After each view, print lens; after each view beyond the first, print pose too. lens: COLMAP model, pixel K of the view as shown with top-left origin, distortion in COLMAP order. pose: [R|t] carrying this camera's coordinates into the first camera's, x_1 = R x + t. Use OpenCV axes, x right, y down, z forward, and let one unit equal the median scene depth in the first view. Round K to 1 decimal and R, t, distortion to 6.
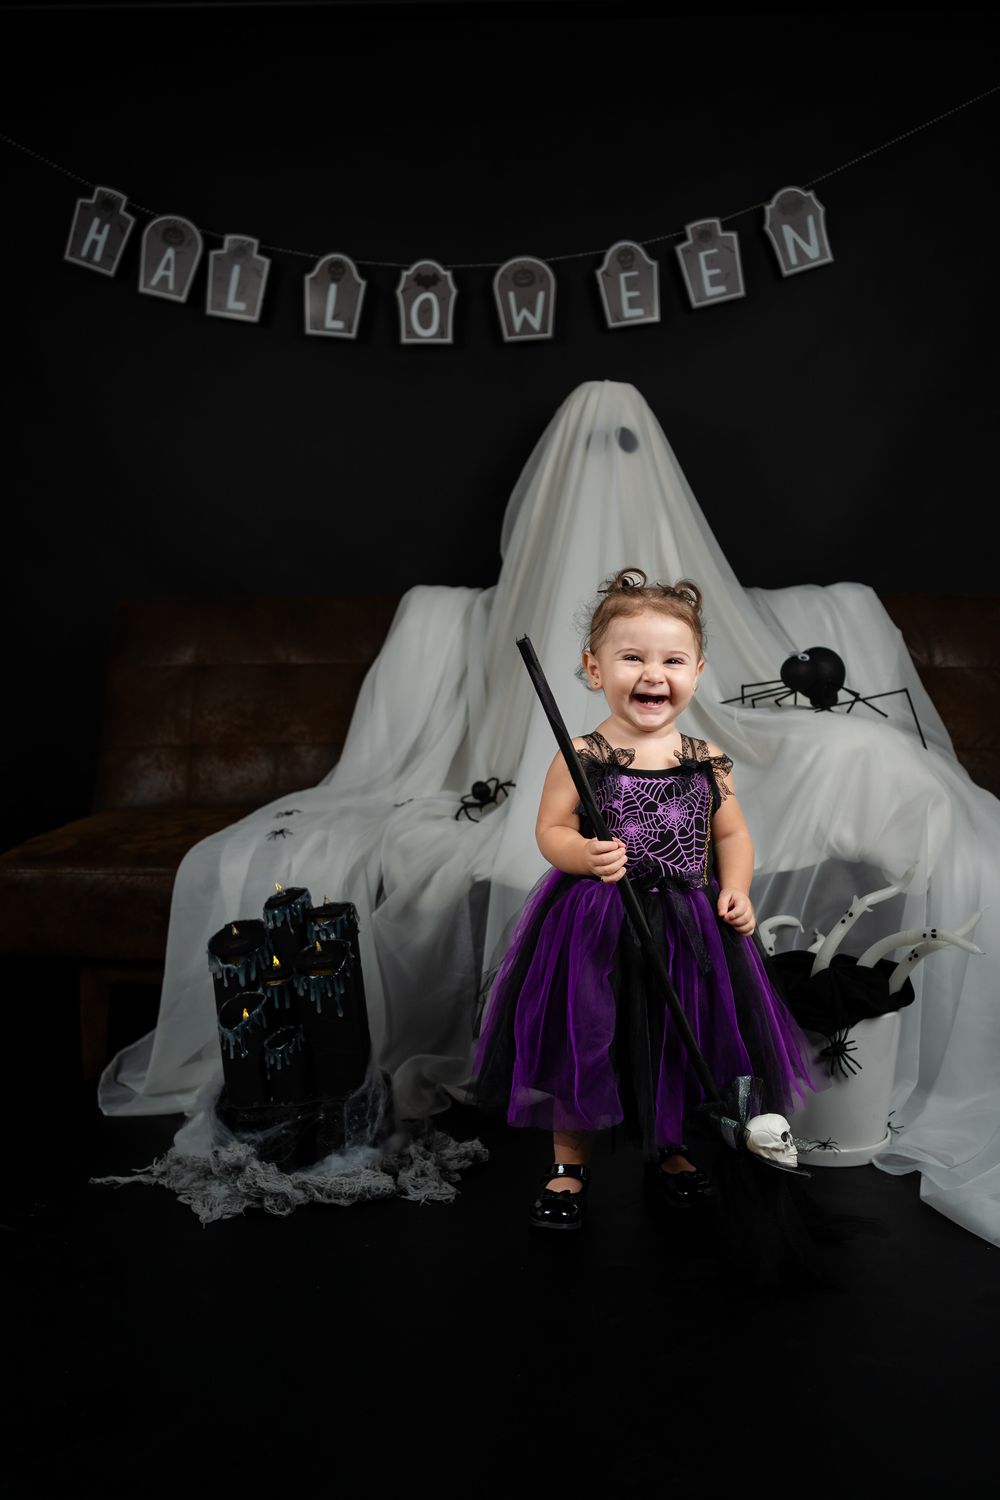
lens RADIAL K [[1530.2, 0, 516.0], [0, 1530.2, 759.9], [0, 0, 1]] dist [0.007973, 0.000000]
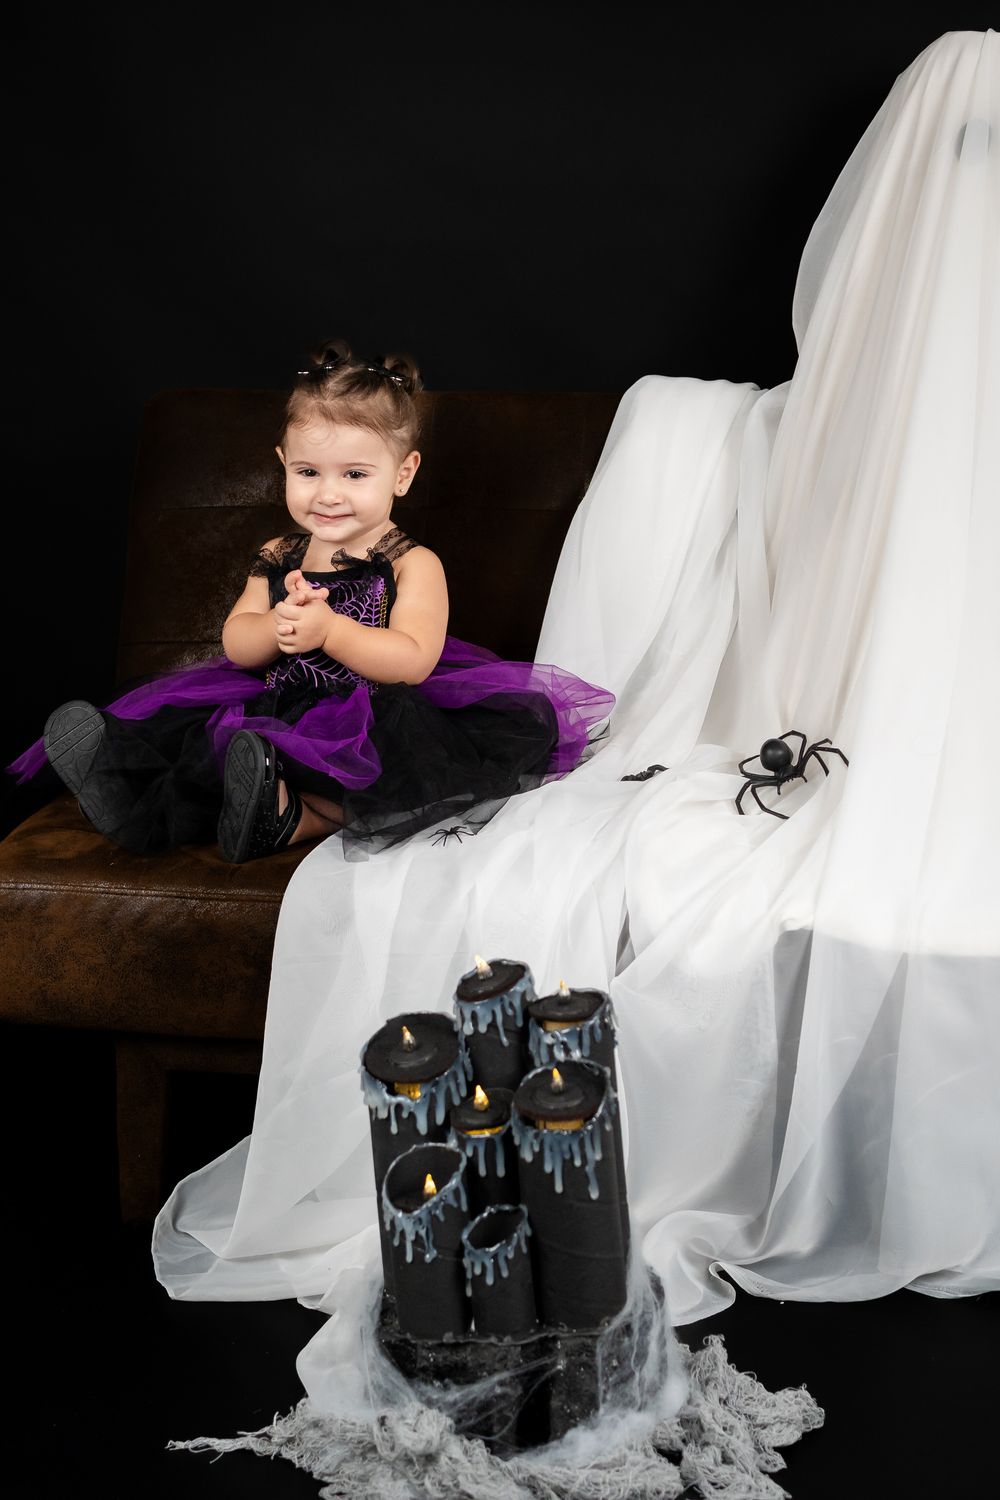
lens RADIAL K [[2315.1, 0, 513.1], [0, 2315.1, 763.7], [0, 0, 1]] dist [0.008916, 0.000000]
pose [[0.998651, 0.026234, -0.044810, -0.074456], [-0.021159, 0.993685, 0.110190, -0.064574], [0.047418, -0.109093, 0.992900, 0.090270]]
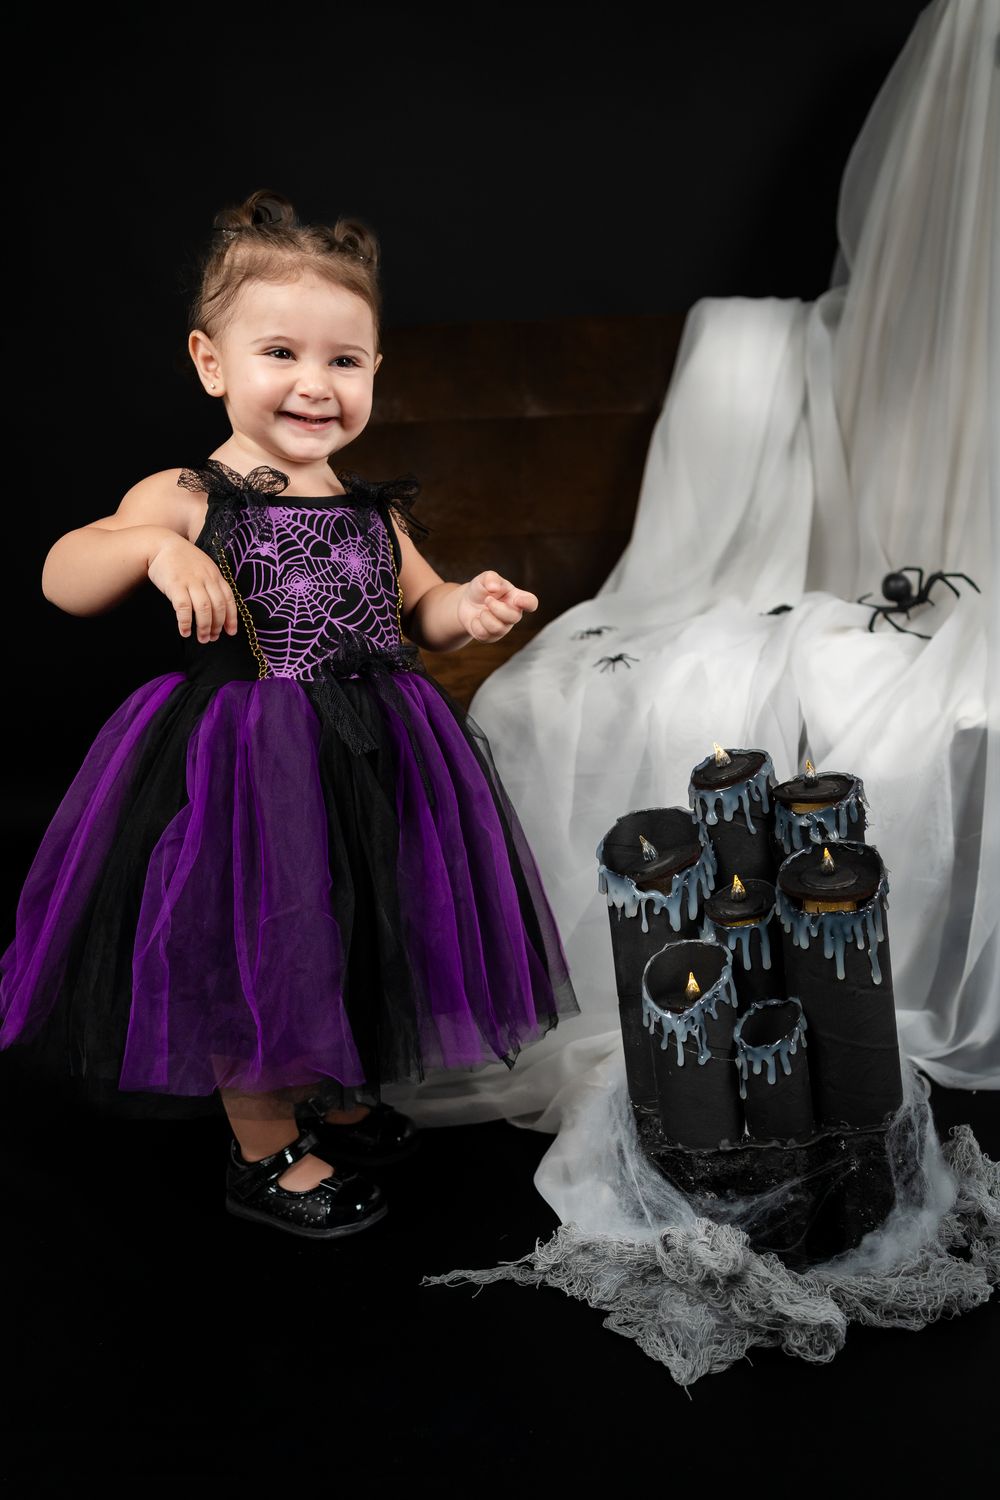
lens RADIAL K [[1530.2, 0, 520.0], [0, 1530.2, 765.3], [0, 0, 1]] dist [0.007973, 0.000000]
pose [[0.999518, -0.030140, 0.007468, -0.164614], [0.029196, 0.994097, 0.104497, 0.019991], [-0.010573, -0.104228, 0.994497, 0.315580]]
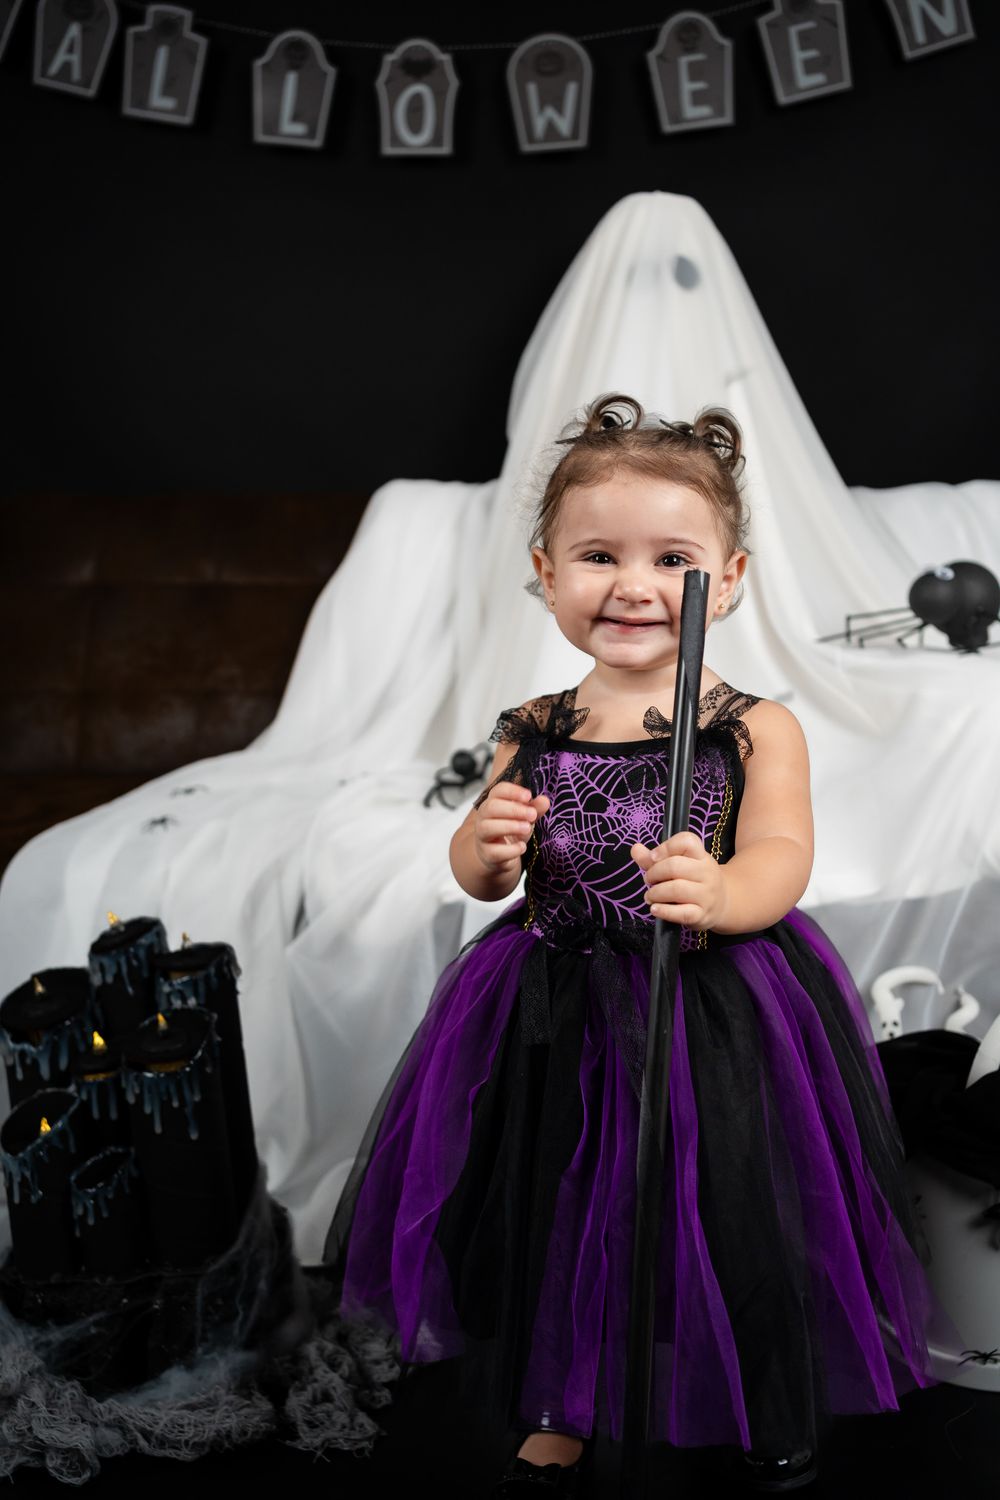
lens RADIAL K [[1530.2, 0, 509.1], [0, 1530.2, 764.1], [0, 0, 1]] dist [0.007973, 0.000000]
pose [[0.999132, 0.017289, -0.037891, 0.021113], [-0.016066, 0.999347, 0.032354, -0.002068], [0.038425, -0.031717, 0.998758, 0.271315]]
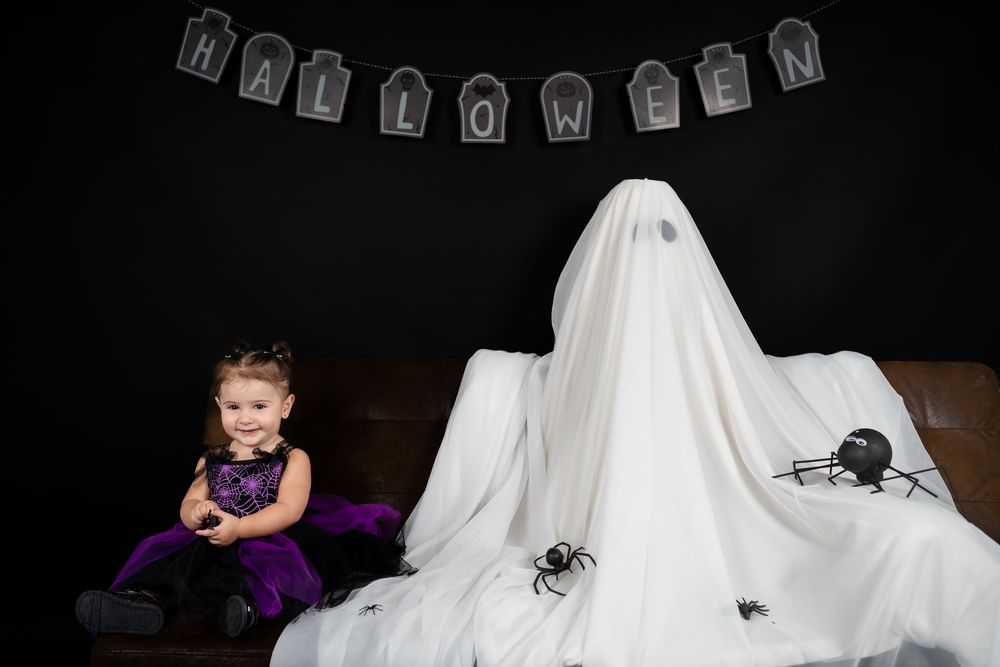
lens RADIAL K [[1020.2, 0, 489.4], [0, 1020.2, 343.0], [0, 0, 1]] dist [0.007973, 0.000000]
pose [[0.999596, 0.008450, 0.027137, -0.079238], [-0.006972, 0.998510, -0.054113, -0.080666], [-0.027554, 0.053902, 0.998166, 0.238505]]
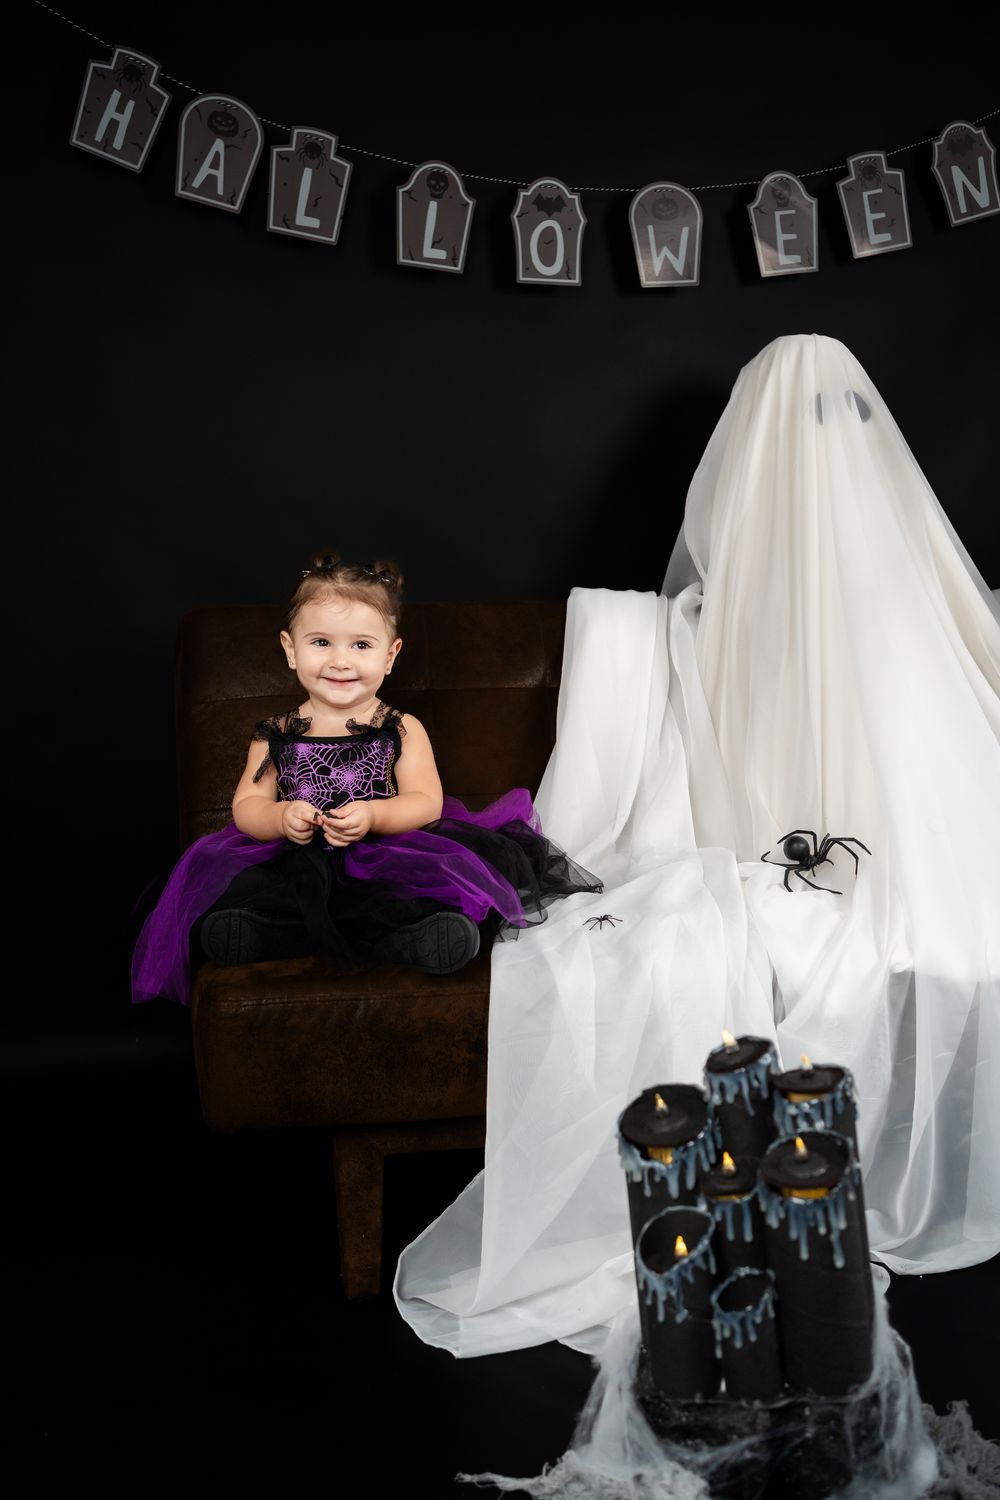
lens RADIAL K [[1530.2, 0, 512.8], [0, 1530.2, 771.7], [0, 0, 1]] dist [0.007973, 0.000000]
pose [[0.962885, -0.033635, 0.267809, -0.320776], [0.036296, 0.999329, -0.004988, -0.017202], [-0.267462, 0.014524, 0.963459, 0.262474]]
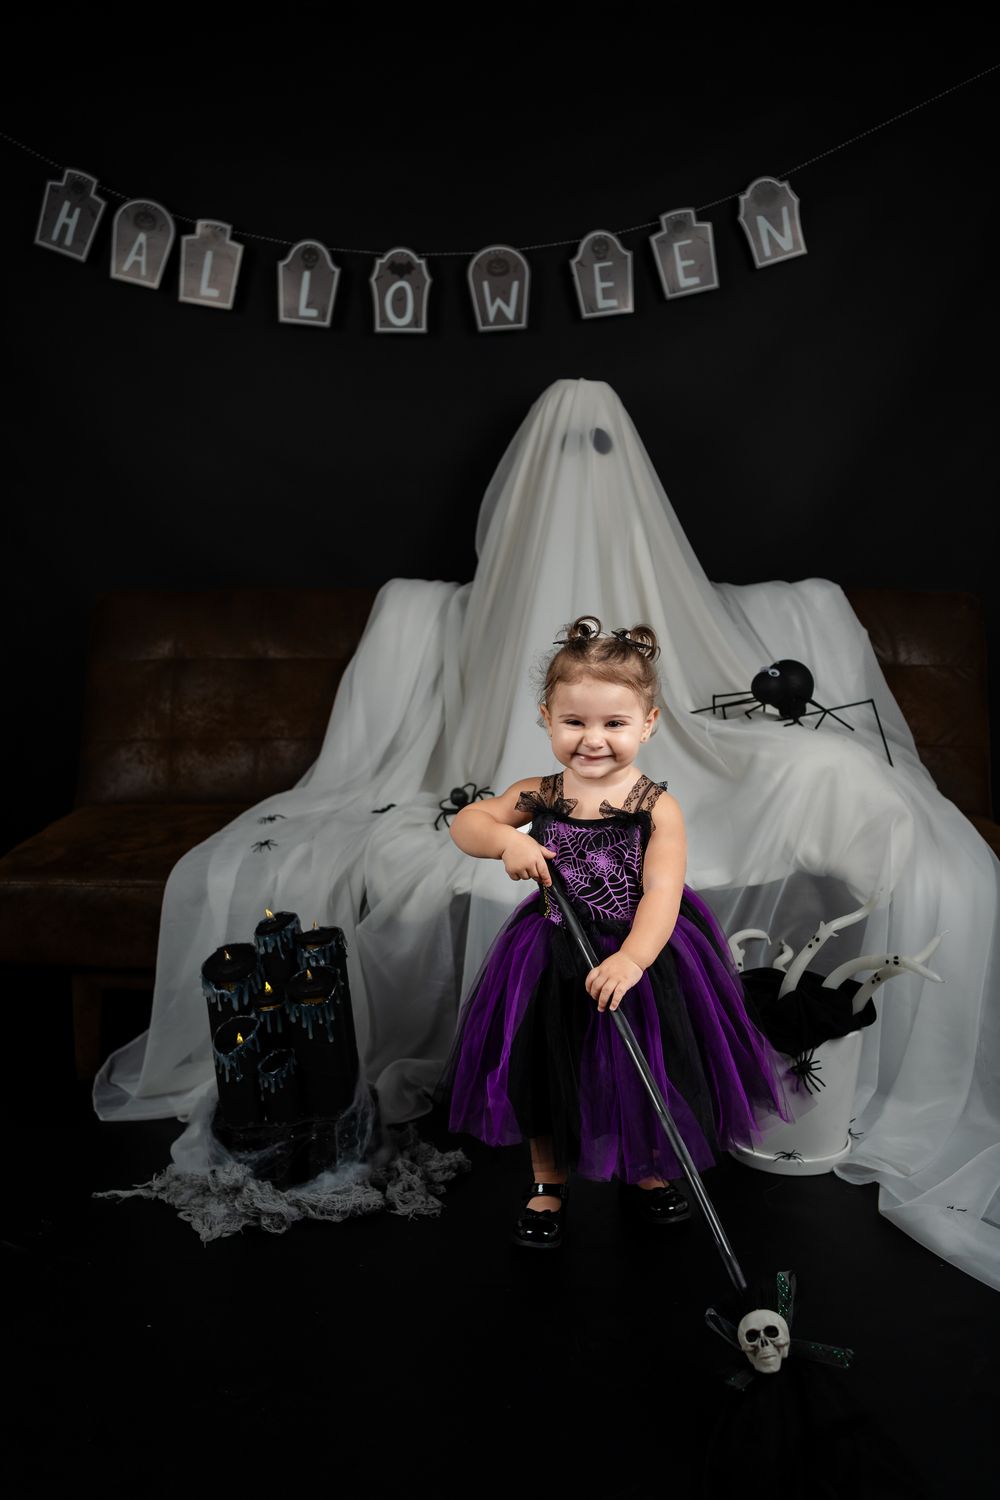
lens RADIAL K [[1530.2, 0, 505.7], [0, 1530.2, 773.2], [0, 0, 1]] dist [0.007973, 0.000000]
pose [[0.999751, 0.001106, 0.022286, -0.012709], [-0.002730, 0.997329, 0.072989, -0.062386], [-0.022146, -0.073032, 0.997084, -0.022234]]
